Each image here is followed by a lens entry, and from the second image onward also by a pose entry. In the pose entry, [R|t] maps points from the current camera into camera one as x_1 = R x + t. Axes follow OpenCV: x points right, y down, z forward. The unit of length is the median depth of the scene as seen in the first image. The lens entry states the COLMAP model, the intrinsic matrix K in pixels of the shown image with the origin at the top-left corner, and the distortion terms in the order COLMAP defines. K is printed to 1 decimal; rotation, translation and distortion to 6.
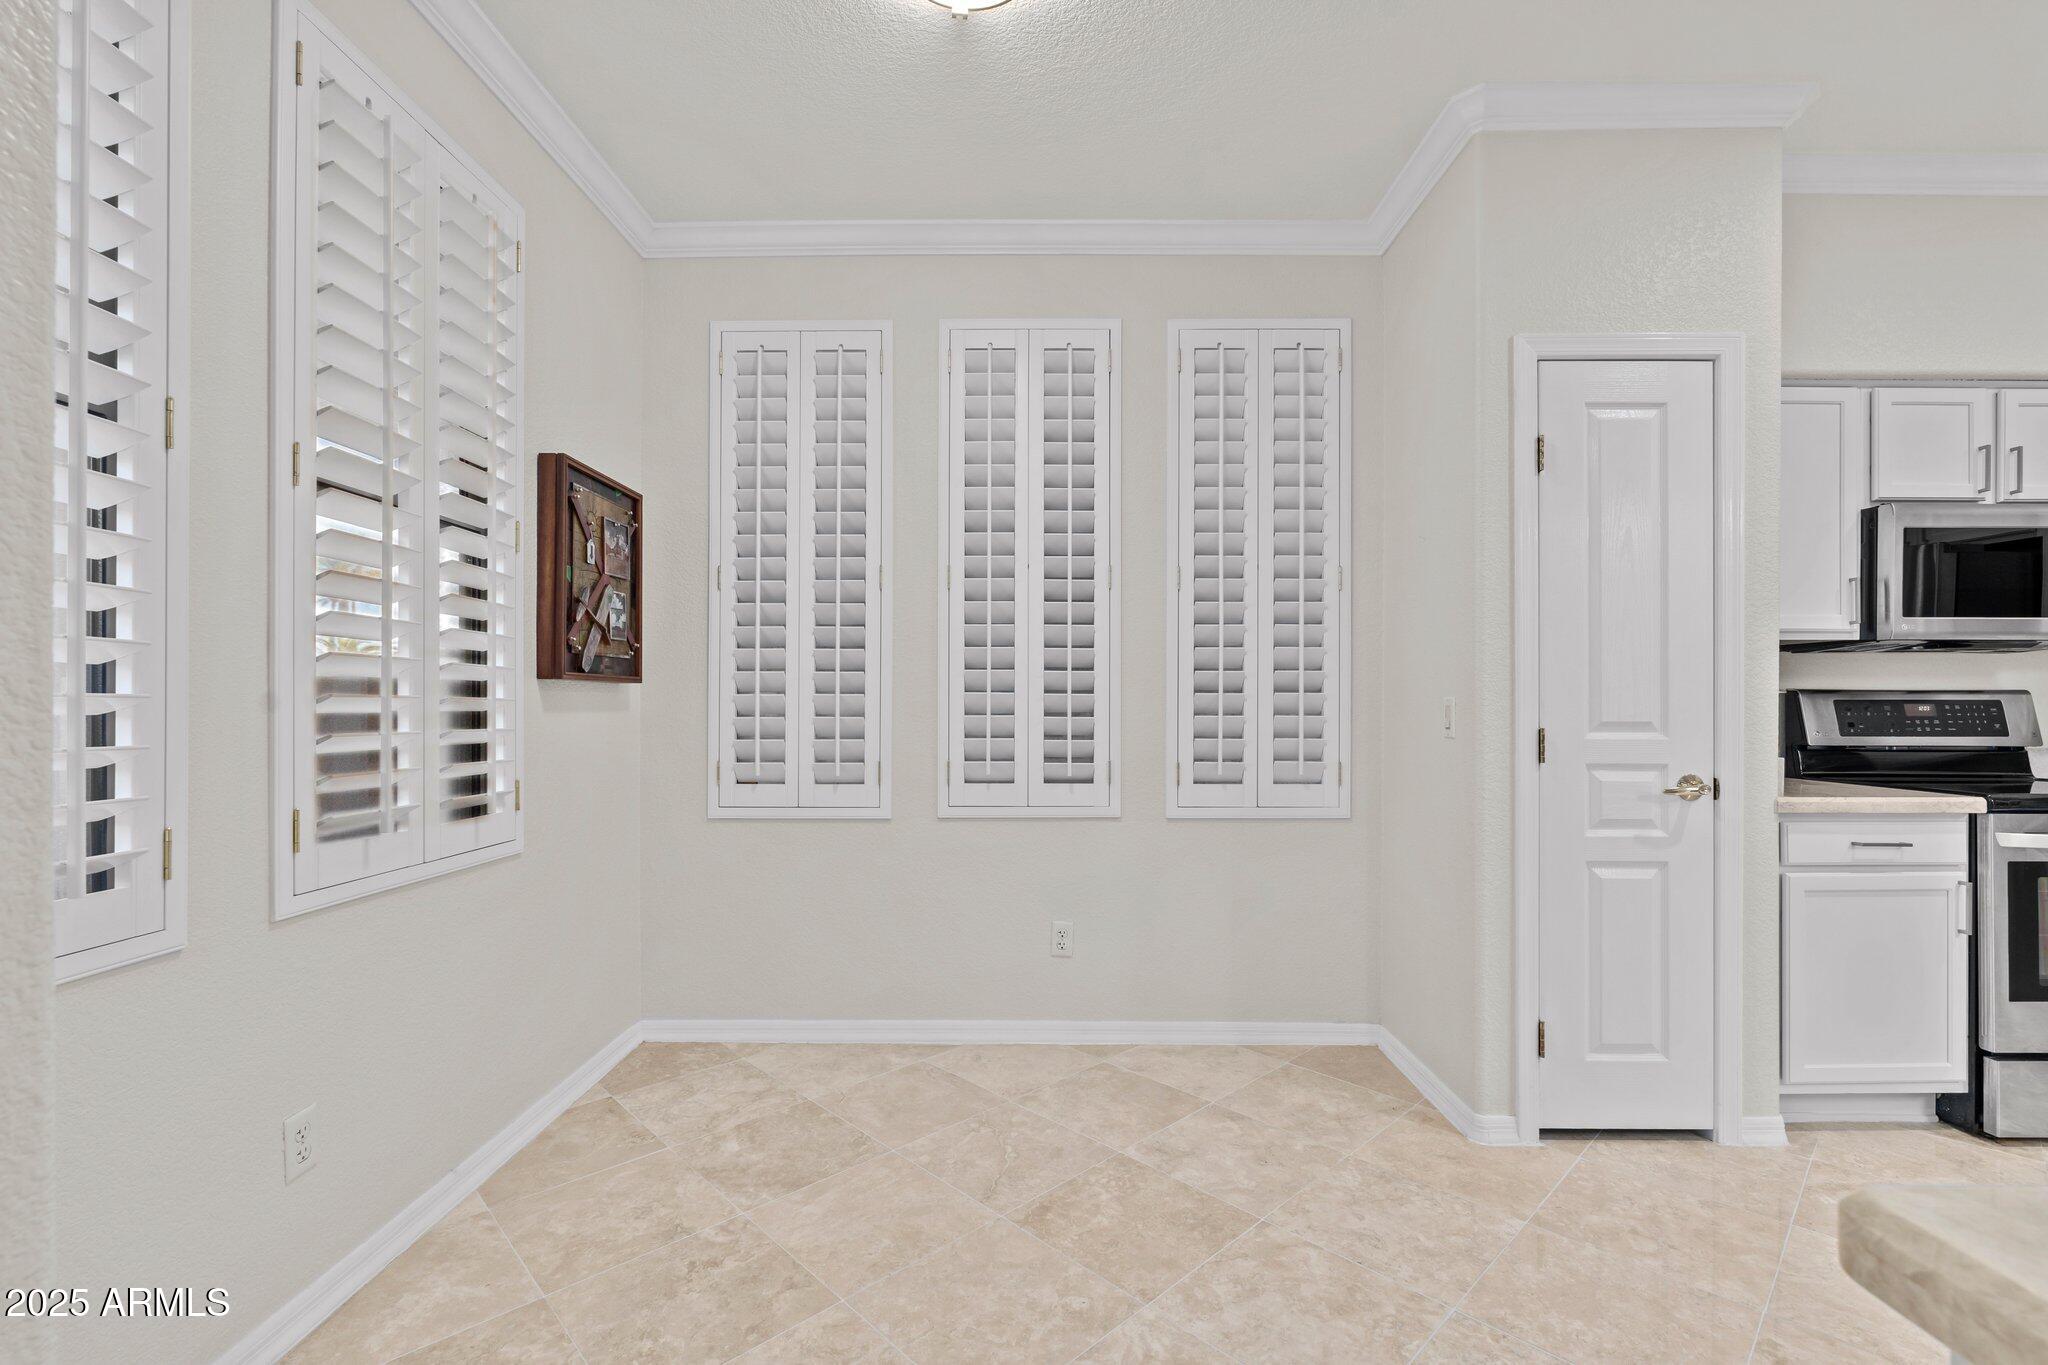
lens RADIAL K [[898.1, 0, 1020.3], [0, 898.1, 699.9], [0, 0, 1]] dist [-0.000362, -0.001303]
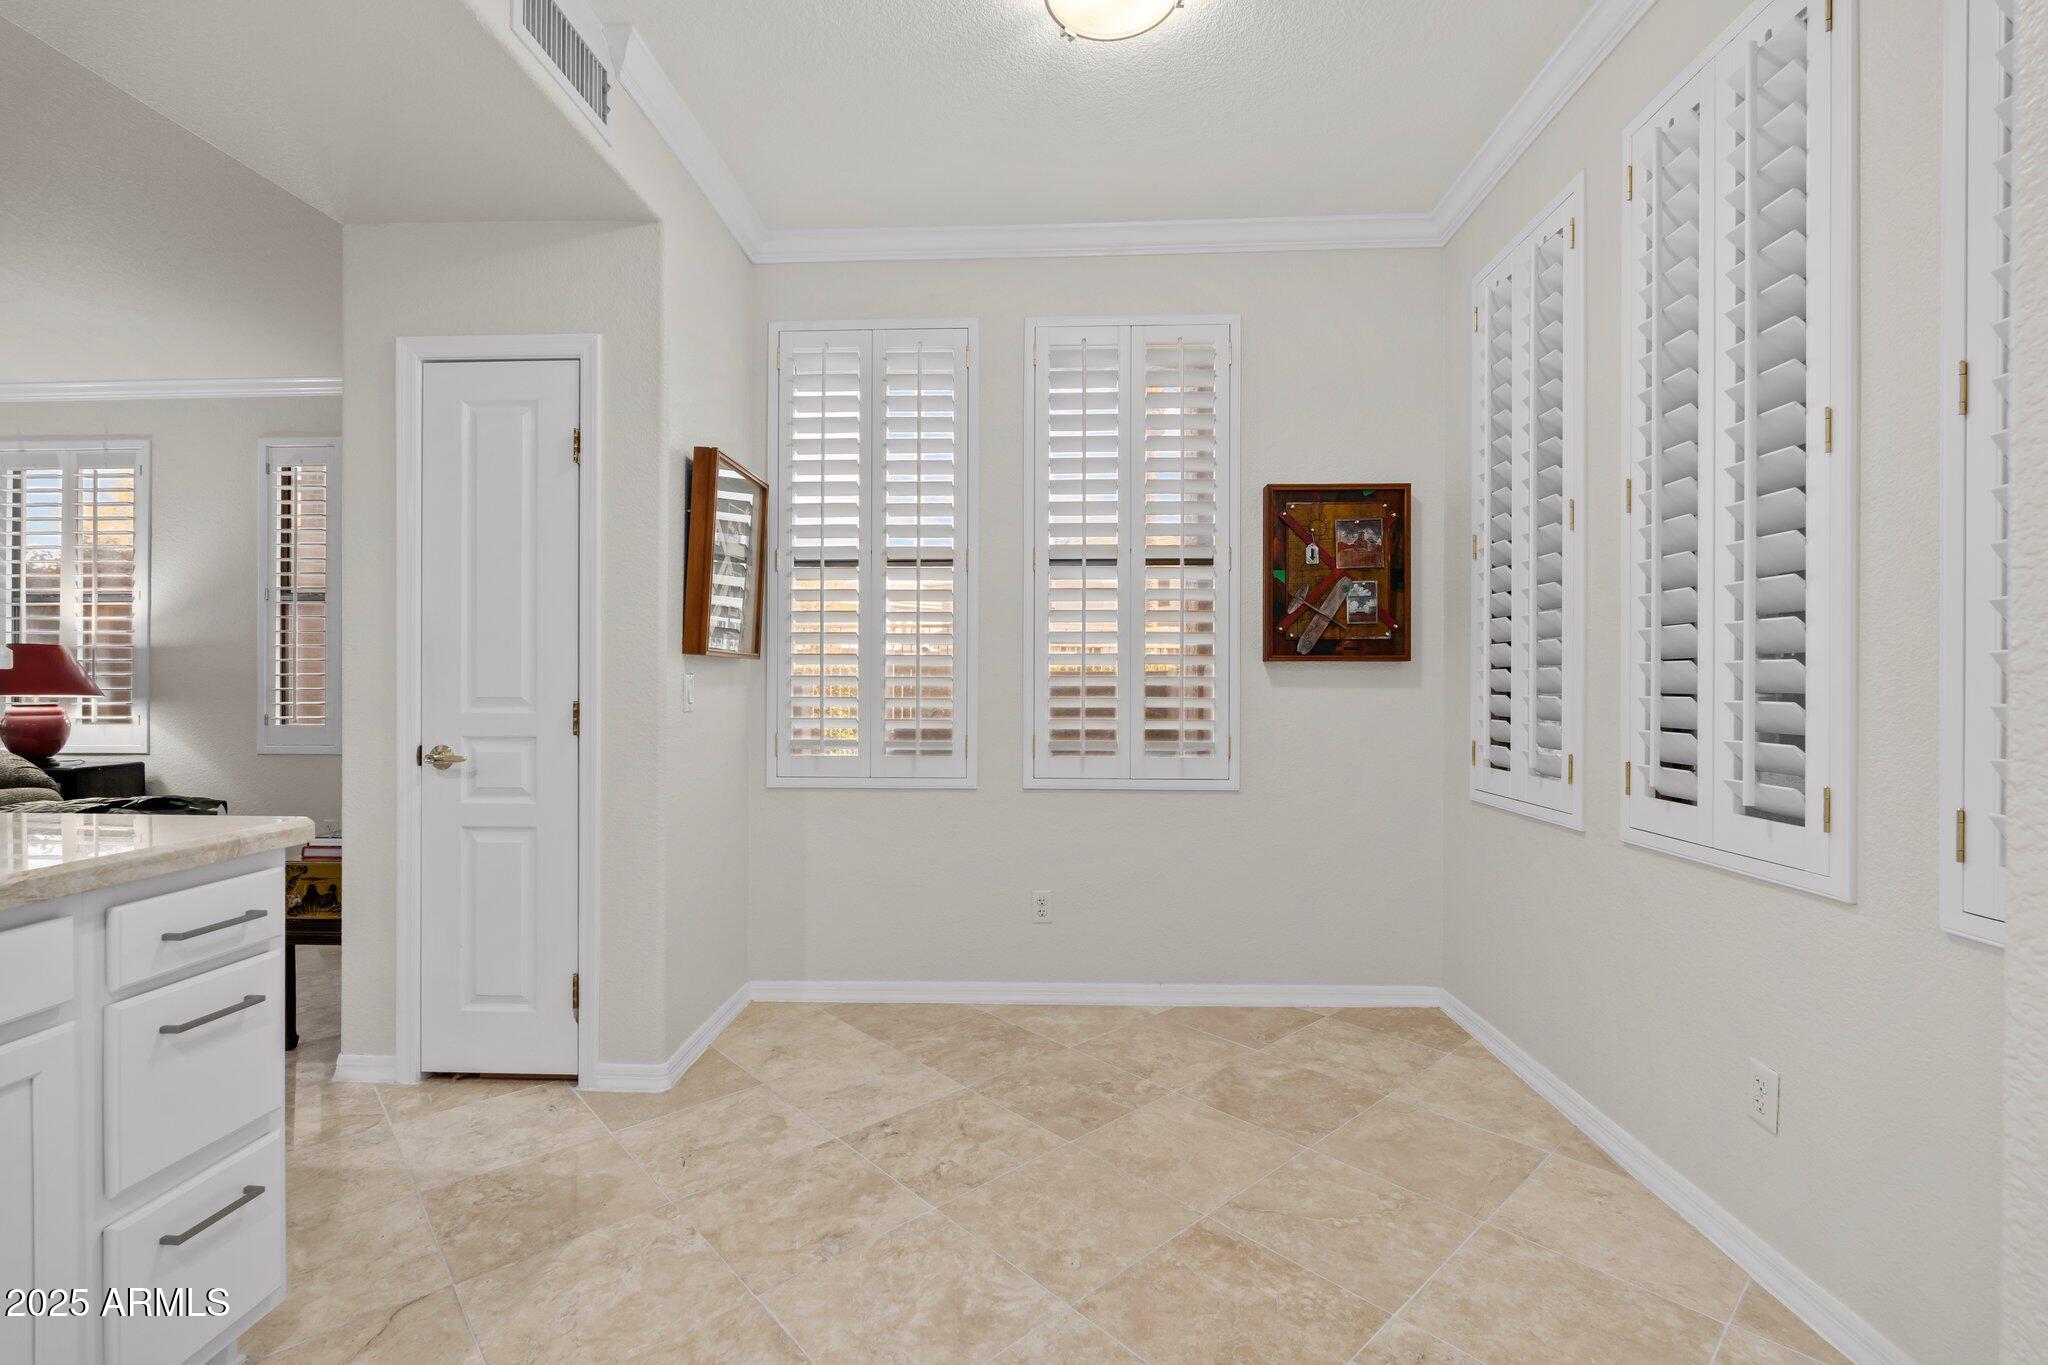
lens RADIAL K [[898.1, 0, 1023.7], [0, 898.1, 688.8], [0, 0, 1]] dist [-0.000362, -0.001303]
pose [[-0.025114, 0.007859, -0.999654, 0.770550], [0.005511, 0.999955, 0.007723, 0.005609], [0.999669, -0.005315, -0.025156, 0.687610]]
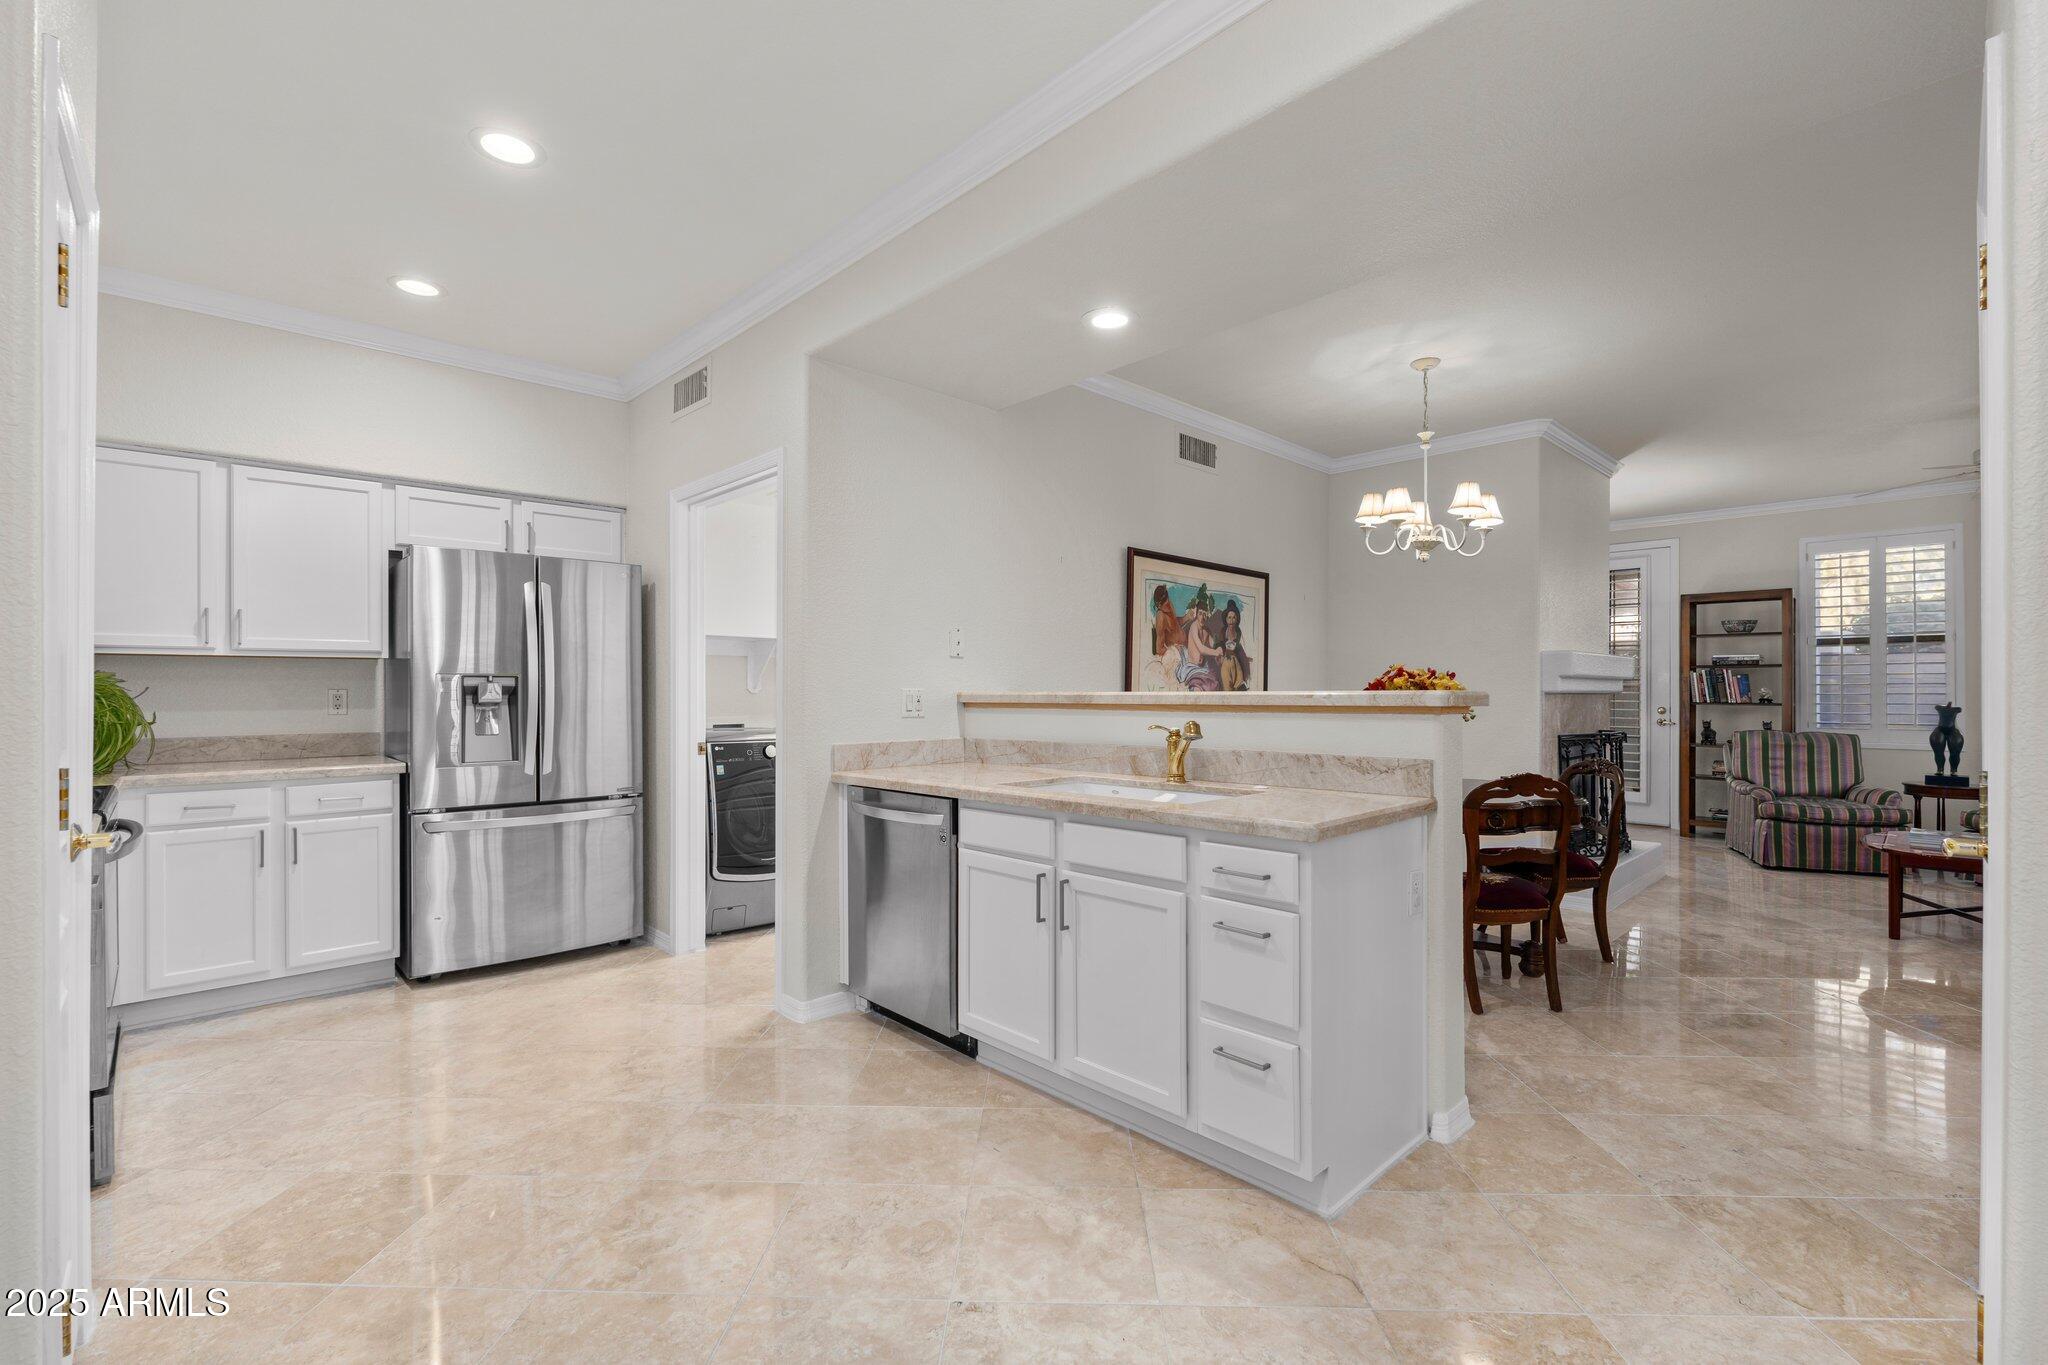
lens RADIAL K [[898.1, 0, 1042.5], [0, 898.1, 681.7], [0, 0, 1]] dist [-0.000362, -0.001303]
pose [[-0.712262, 0.007622, 0.701873, -0.237828], [-0.005435, 0.999851, -0.016374, -0.017039], [-0.701893, -0.015477, -0.712114, 0.928750]]
